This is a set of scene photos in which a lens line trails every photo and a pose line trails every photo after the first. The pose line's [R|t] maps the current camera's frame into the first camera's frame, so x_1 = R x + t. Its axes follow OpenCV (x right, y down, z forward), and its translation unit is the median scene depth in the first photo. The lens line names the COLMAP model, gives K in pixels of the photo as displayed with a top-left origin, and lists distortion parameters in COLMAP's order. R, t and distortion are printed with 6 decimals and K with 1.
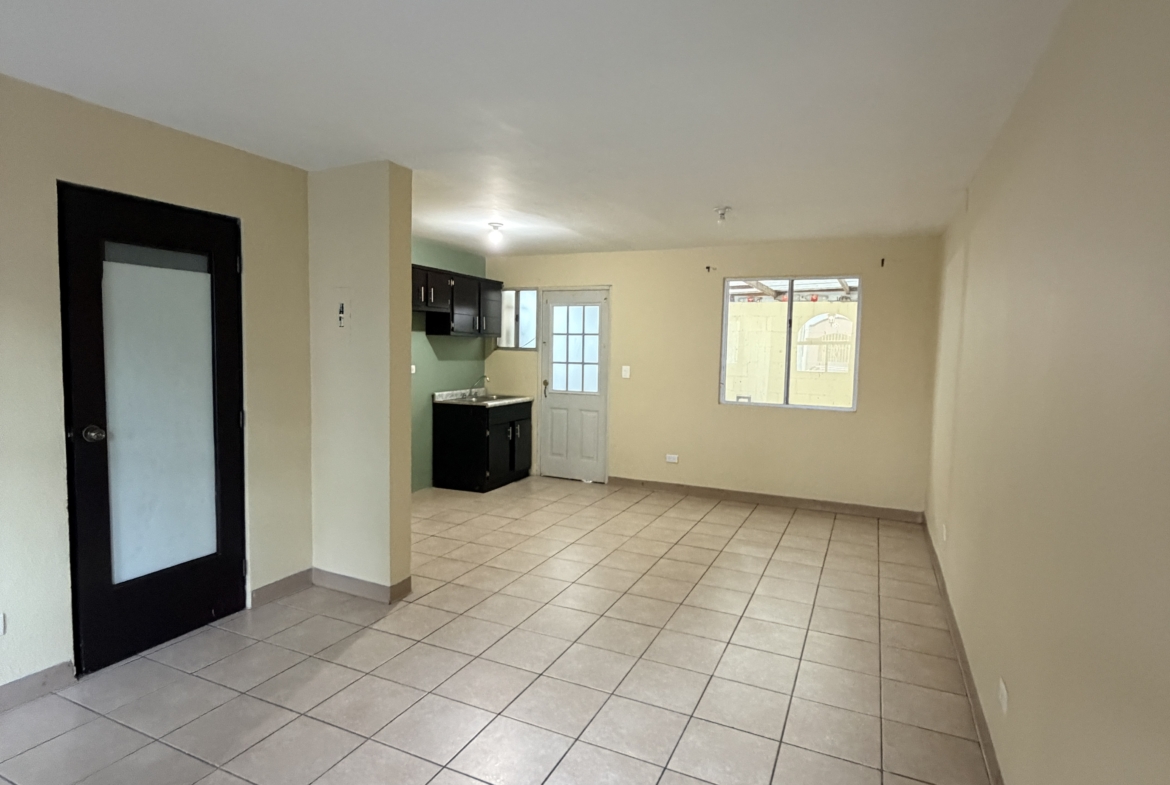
lens RADIAL K [[624.3, 0, 584.2], [0, 624.3, 389.6], [0, 0, 1]] dist [-0.001315, -0.000503]
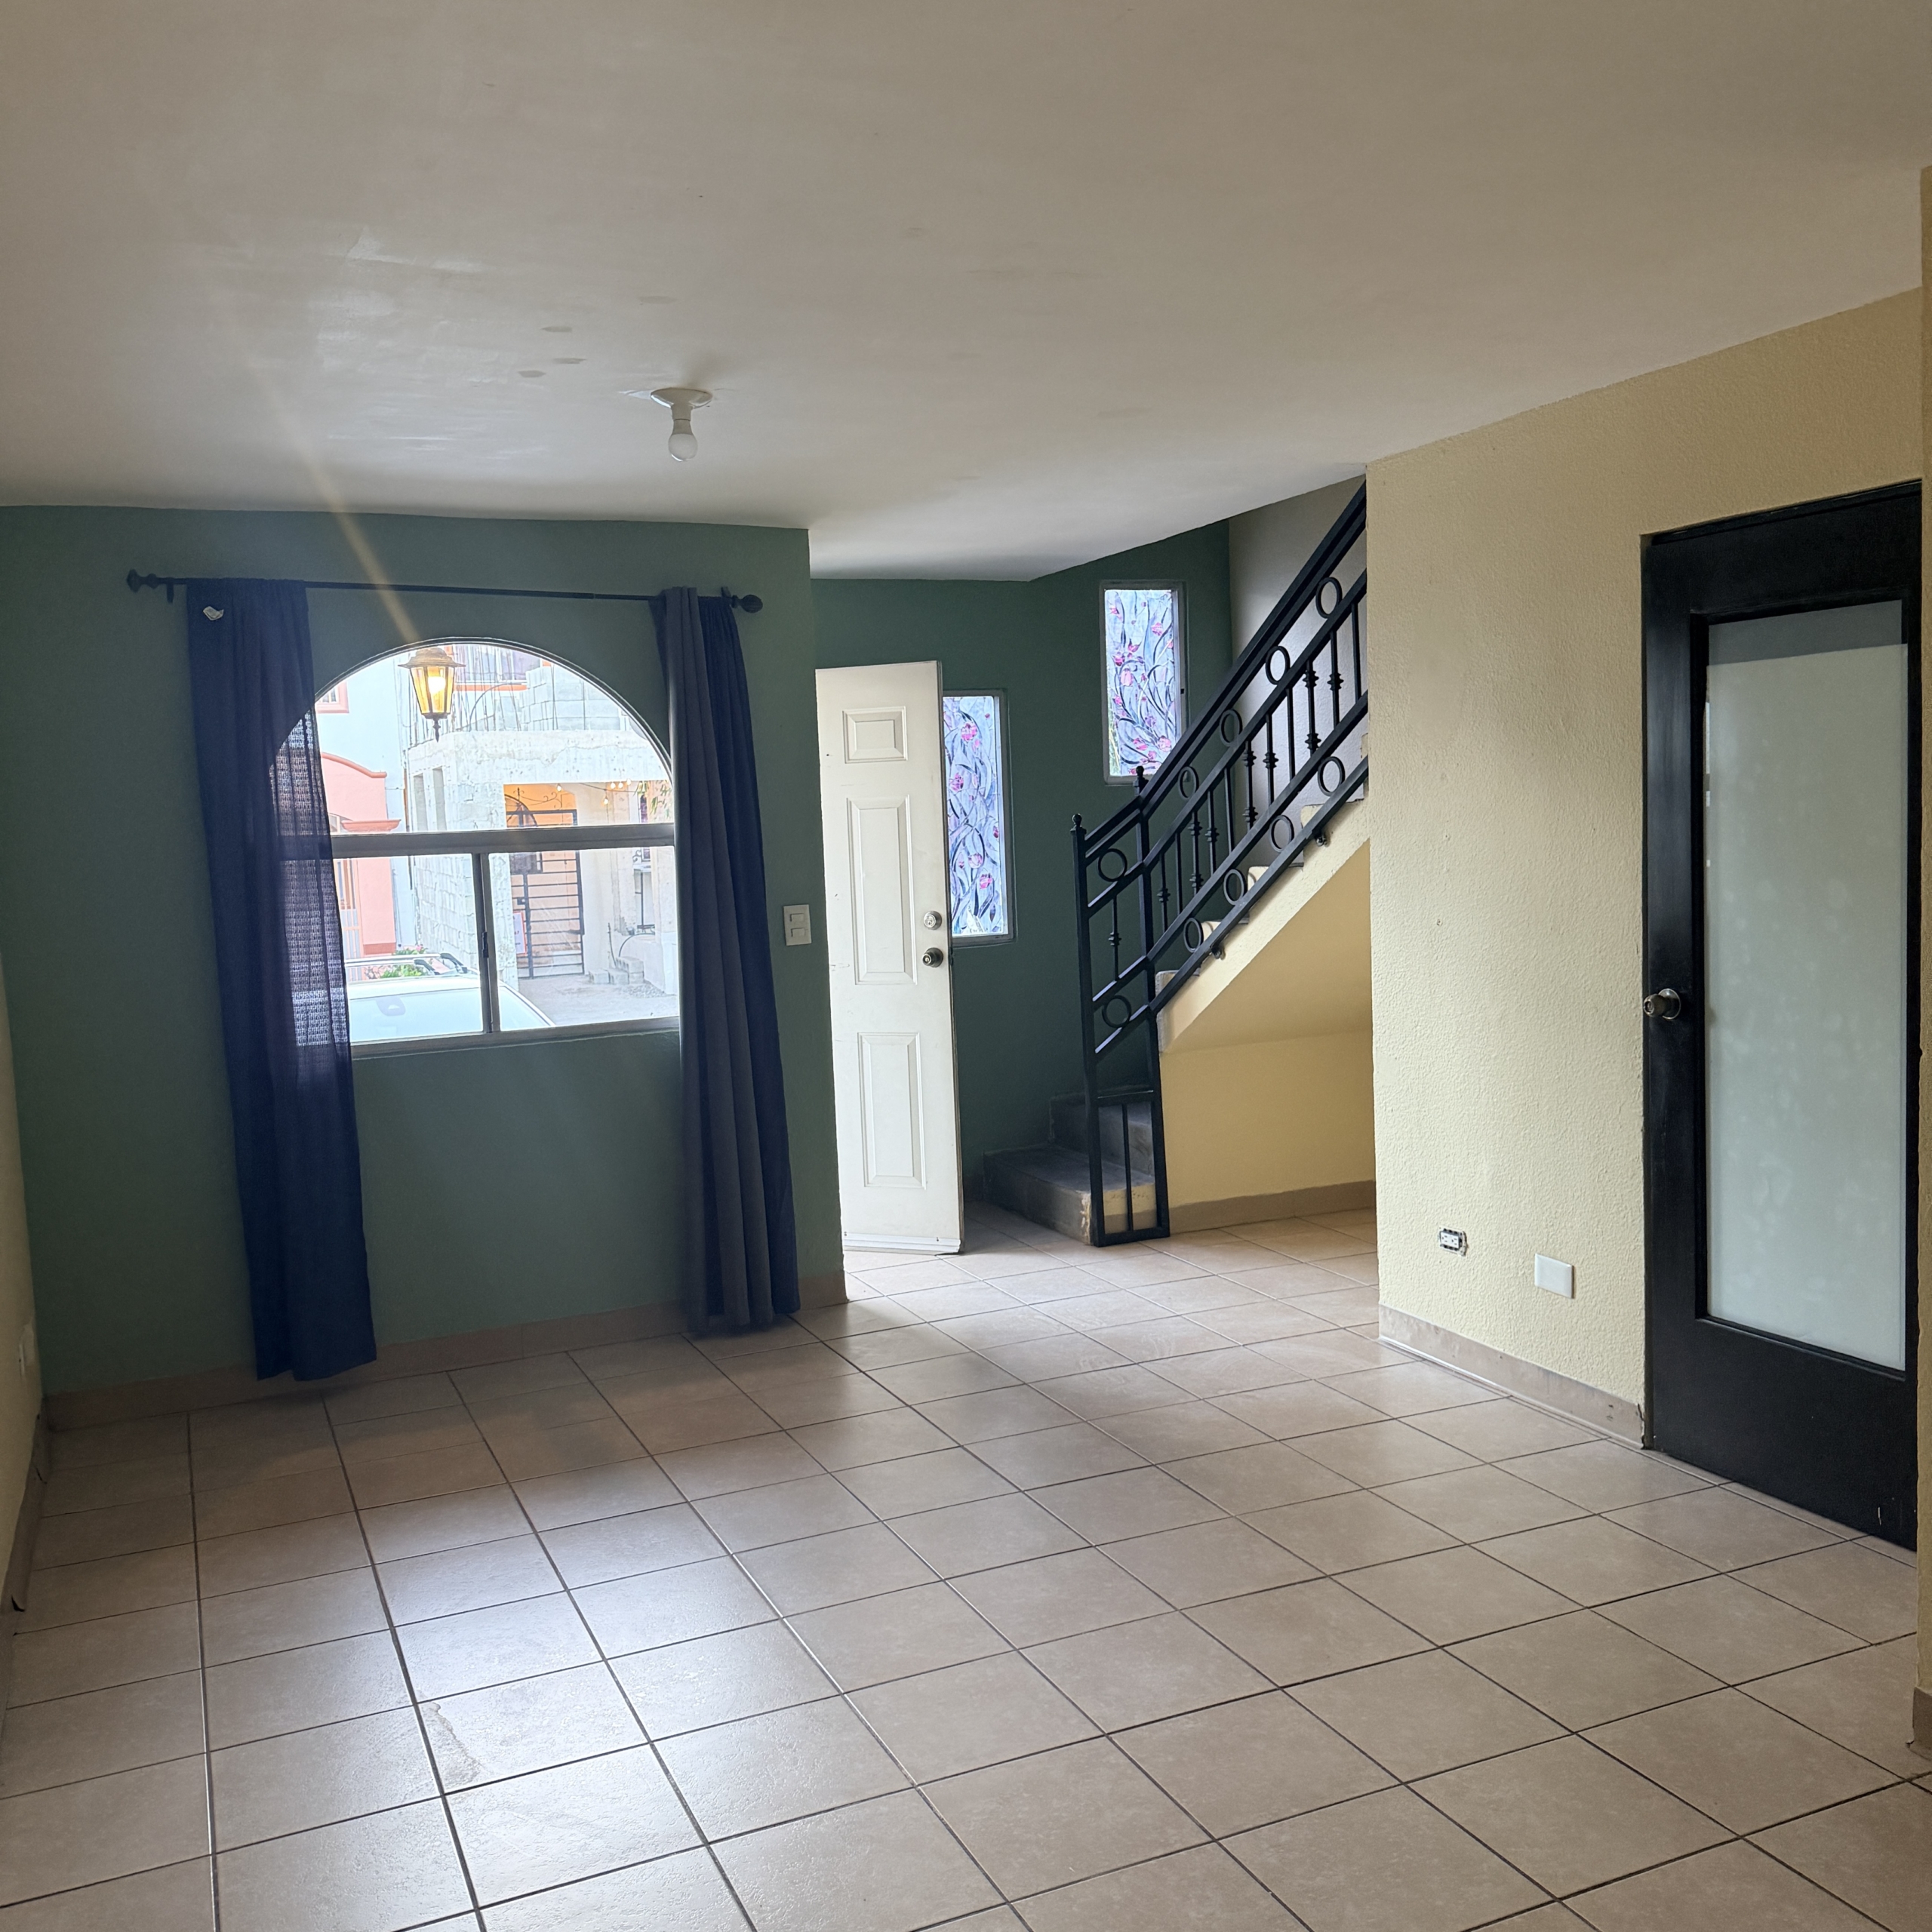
lens RADIAL K [[1846.7, 0, 965.5], [0, 1846.7, 967.9], [0, 0, 1]] dist [-0.004152, 0.000000]
pose [[-0.655759, 0.072580, -0.751473, 0.400325], [-0.030425, 0.992019, 0.122363, -0.068772], [0.754357, 0.103105, -0.648317, 0.821737]]
